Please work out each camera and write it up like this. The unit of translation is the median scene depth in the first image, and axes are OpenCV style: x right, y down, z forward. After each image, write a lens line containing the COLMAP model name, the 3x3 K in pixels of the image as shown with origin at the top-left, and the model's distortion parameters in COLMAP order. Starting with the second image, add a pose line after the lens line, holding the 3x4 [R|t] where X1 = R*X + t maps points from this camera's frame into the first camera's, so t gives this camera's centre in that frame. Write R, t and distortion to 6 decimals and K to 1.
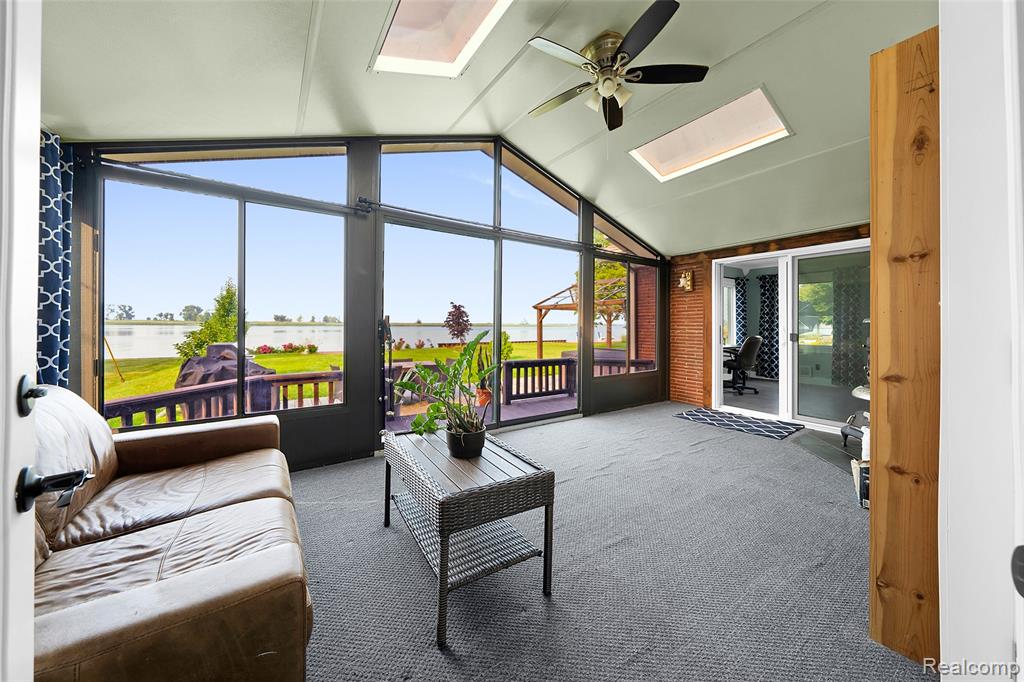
lens RADIAL K [[358.5, 0, 513.7], [0, 358.5, 323.4], [0, 0, 1]] dist [0.001090, 0.000028]
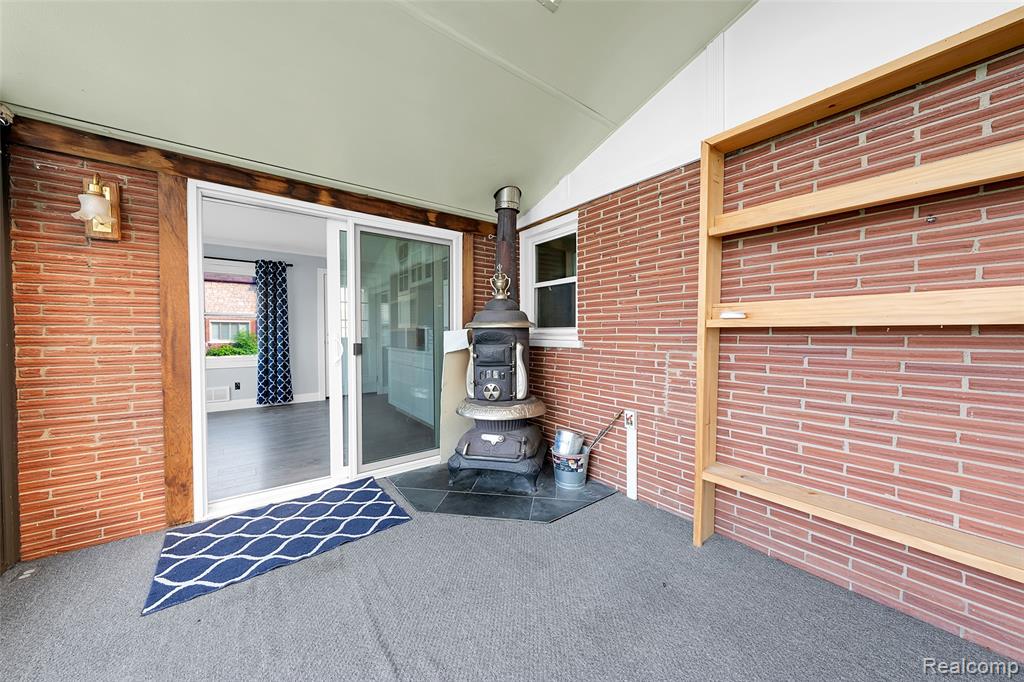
lens RADIAL K [[347.2, 0, 512.0], [0, 347.2, 341.0], [0, 0, 1]] dist [-0.000628, 0.000000]
pose [[-0.050610, -0.029014, 0.998297, 0.110864], [-0.004809, 0.999573, 0.028807, 0.003268], [-0.998707, -0.003342, -0.050728, 0.609645]]
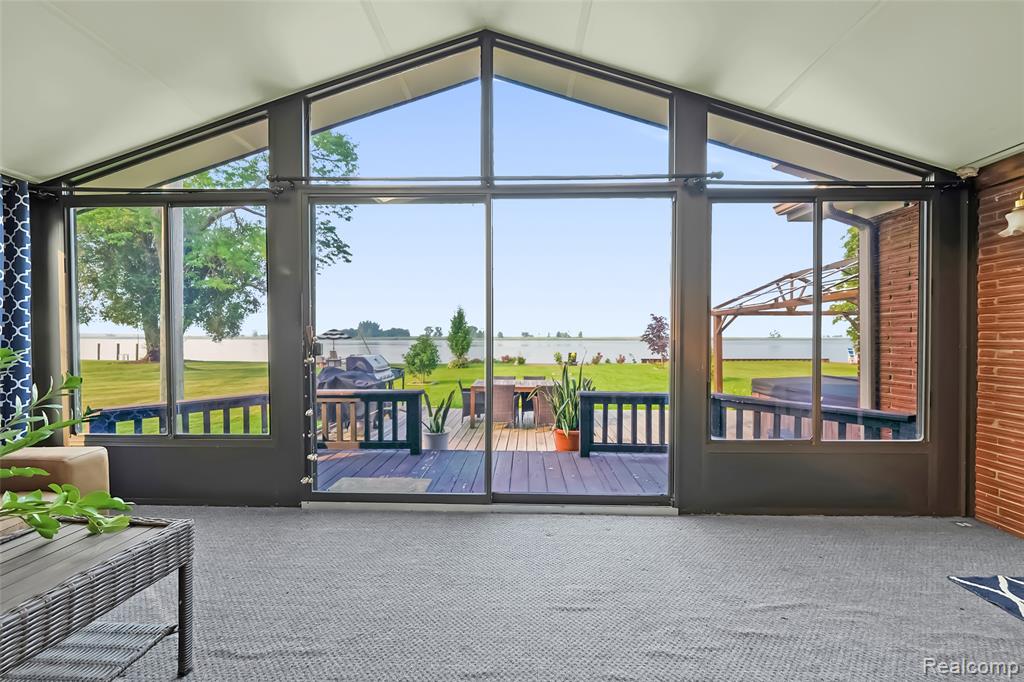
lens RADIAL K [[347.2, 0, 512.0], [0, 347.2, 341.0], [0, 0, 1]] dist [-0.000628, 0.000000]
pose [[0.814283, -0.001196, -0.580467, 0.249259], [0.006442, 0.999955, 0.006977, 0.004641], [0.580432, -0.009421, 0.814254, 0.392073]]
